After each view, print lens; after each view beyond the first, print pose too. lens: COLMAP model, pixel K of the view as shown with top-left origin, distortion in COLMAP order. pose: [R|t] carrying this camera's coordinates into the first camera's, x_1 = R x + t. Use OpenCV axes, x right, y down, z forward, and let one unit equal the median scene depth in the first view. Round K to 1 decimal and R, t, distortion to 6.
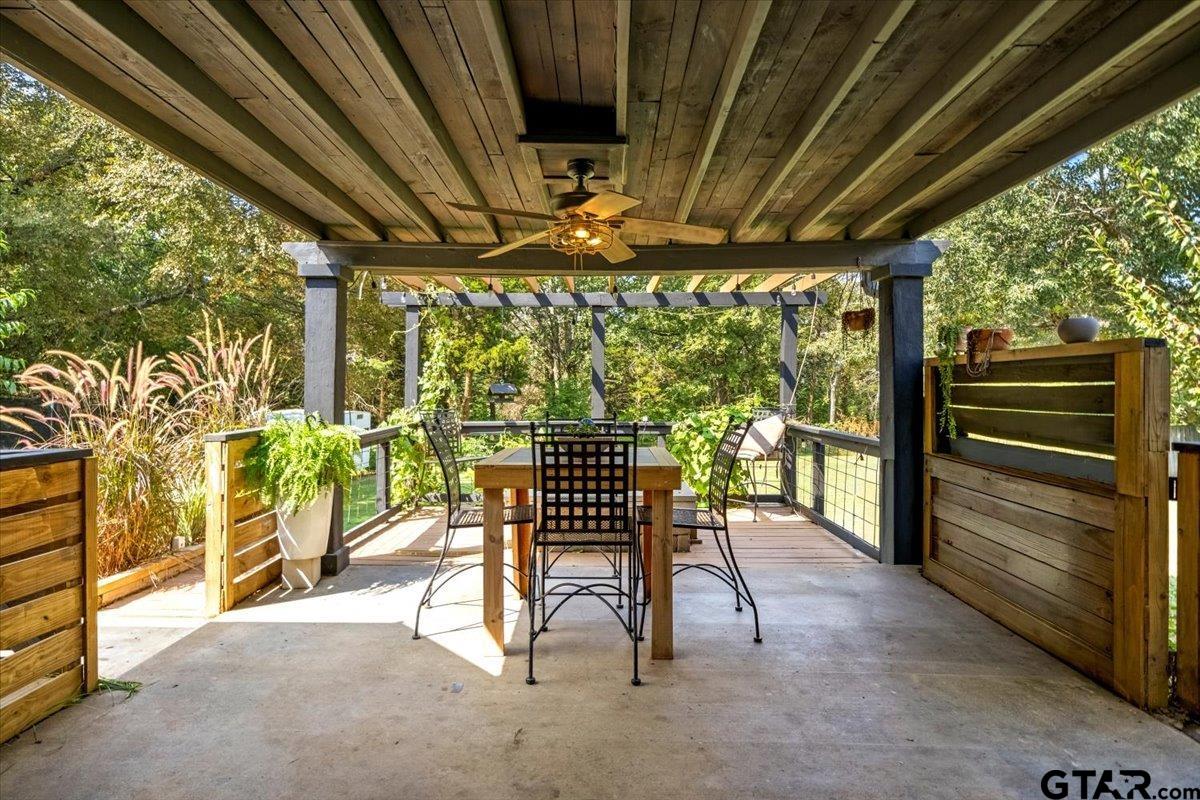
lens RADIAL K [[621.7, 0, 601.7], [0, 621.7, 392.9], [0, 0, 1]] dist [-0.029870, 0.006968]
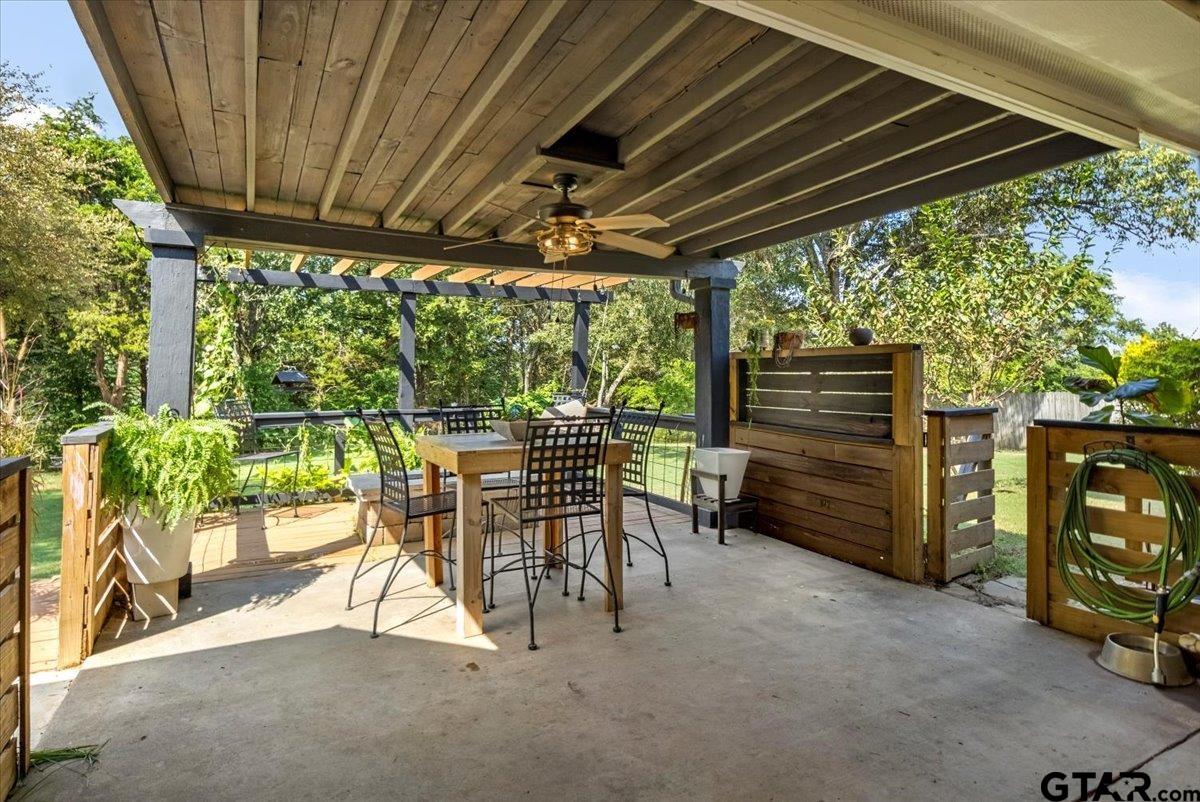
lens RADIAL K [[621.7, 0, 589.7], [0, 621.7, 373.4], [0, 0, 1]] dist [-0.029870, 0.006968]
pose [[0.887129, -0.000317, 0.461522, -0.405915], [0.004668, 0.999955, -0.008285, -0.003584], [-0.461499, 0.009504, 0.887090, -0.011253]]
